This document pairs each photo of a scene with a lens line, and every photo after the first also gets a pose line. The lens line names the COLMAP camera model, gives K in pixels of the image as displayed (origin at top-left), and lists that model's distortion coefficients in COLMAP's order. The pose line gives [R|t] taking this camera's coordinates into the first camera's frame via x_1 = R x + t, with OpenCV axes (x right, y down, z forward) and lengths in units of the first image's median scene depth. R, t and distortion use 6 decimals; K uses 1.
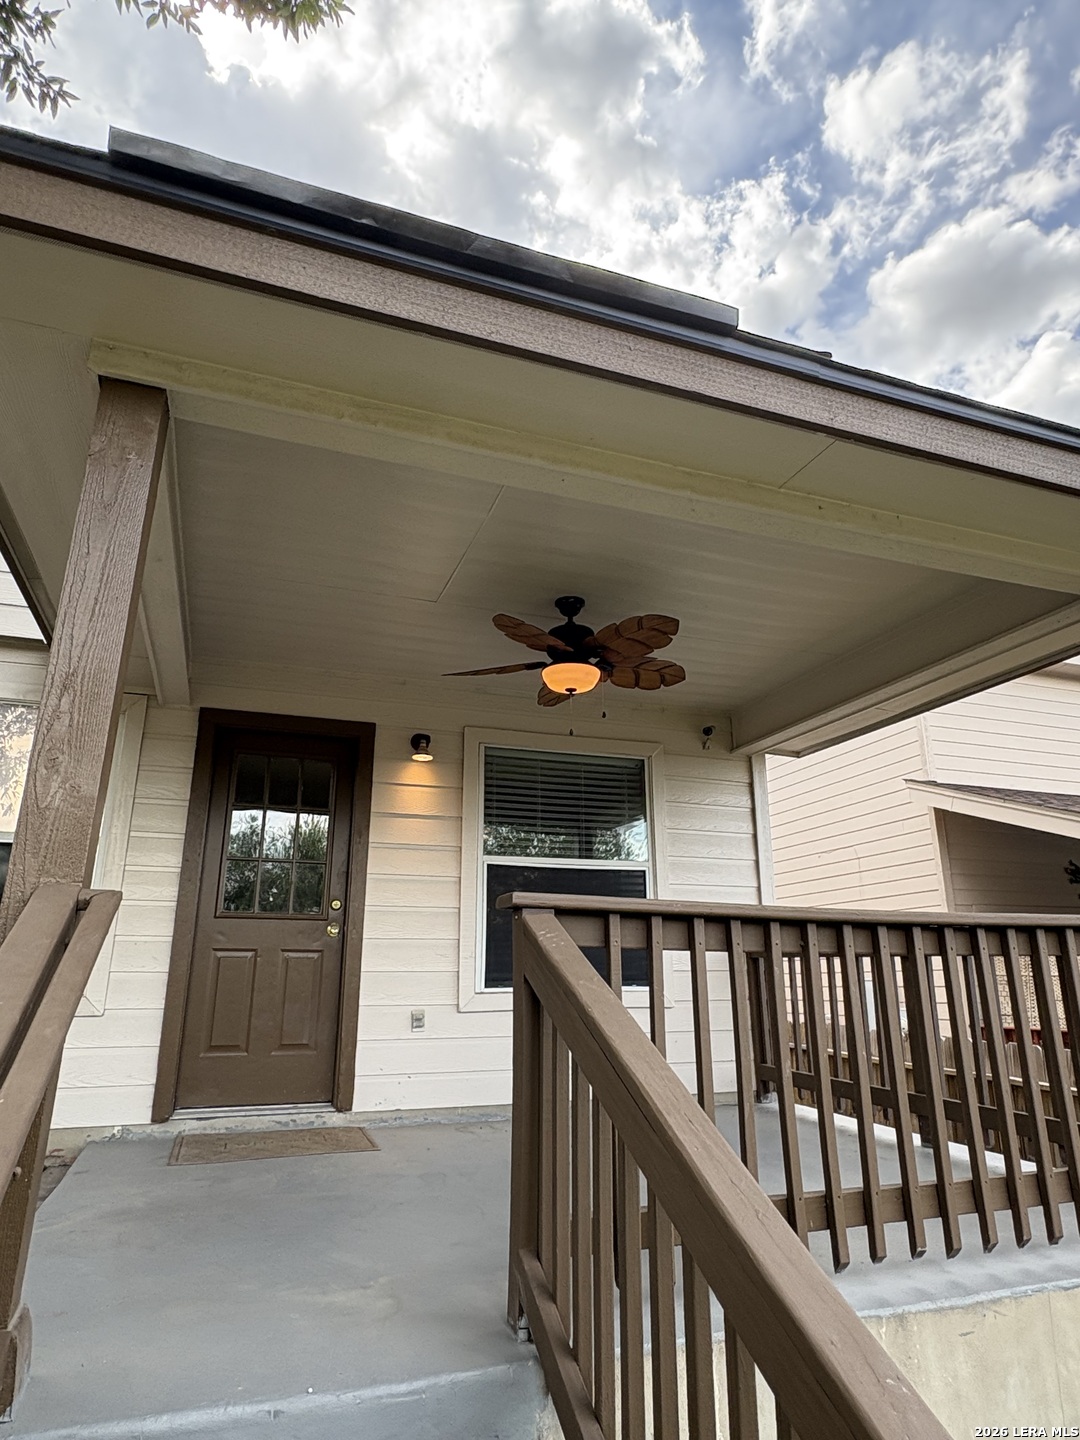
lens RADIAL K [[866.0, 0, 540.0], [0, 866.0, 720.0], [0, 0, 1]] dist [-0.002205, 0.000354]
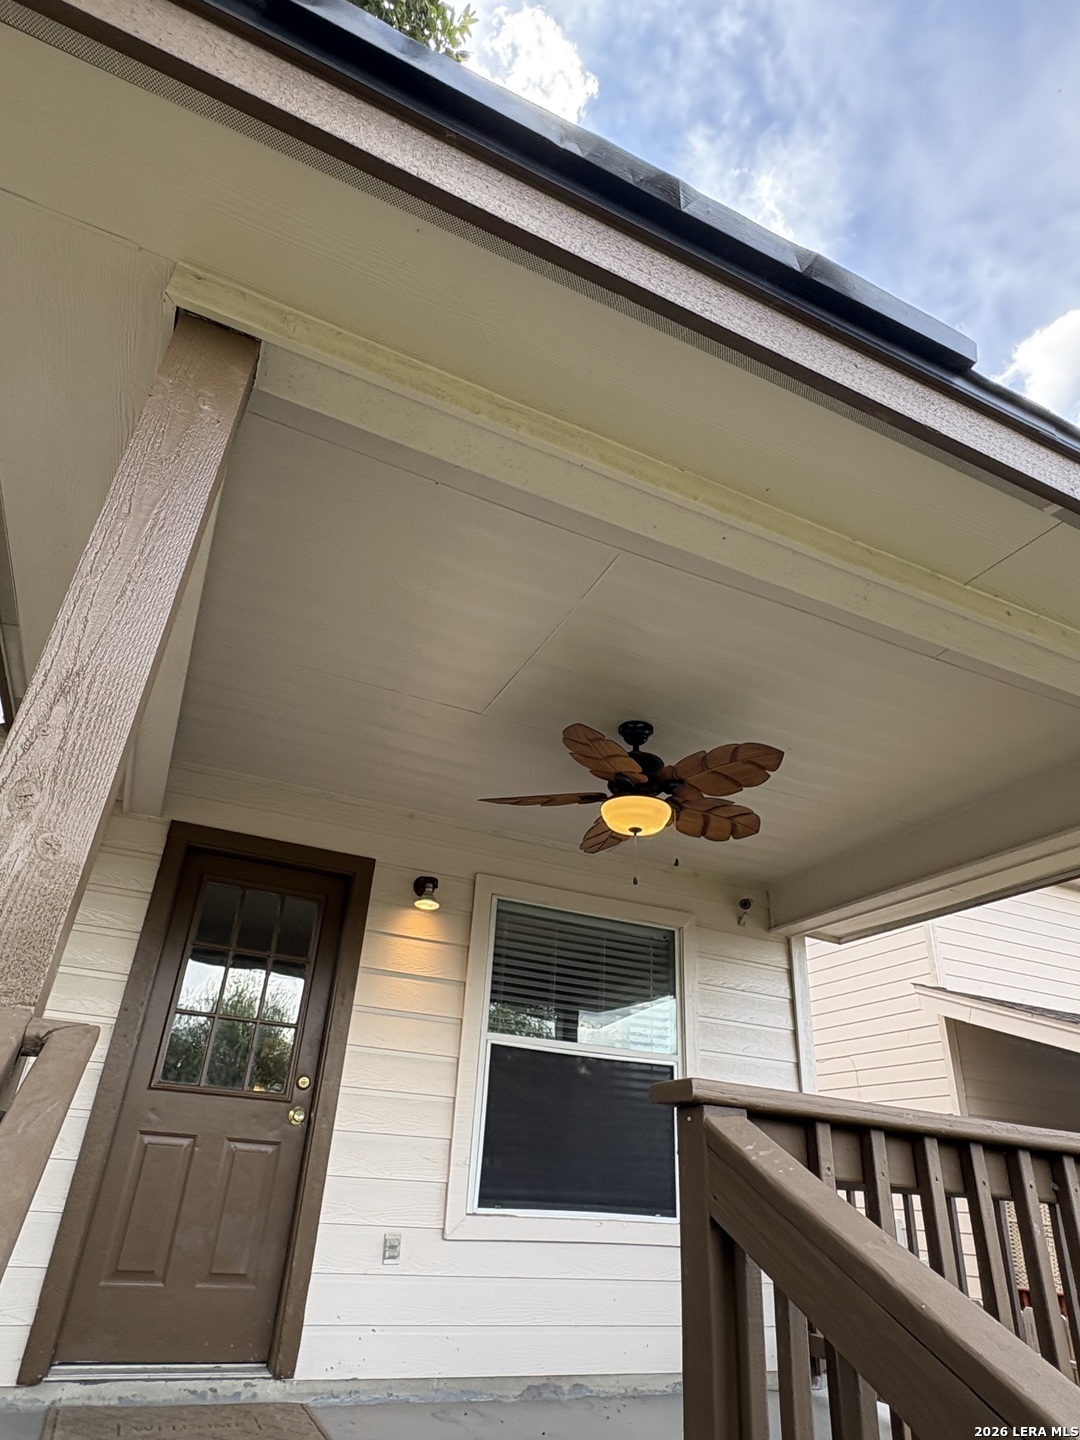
lens RADIAL K [[873.3, 0, 538.5], [0, 873.3, 725.1], [0, 0, 1]] dist [-0.001656, 0.001667]
pose [[0.994738, 0.090922, 0.047222, -0.090651], [-0.079826, 0.976729, -0.199066, 0.035816], [-0.064223, 0.194249, 0.978848, 0.139485]]
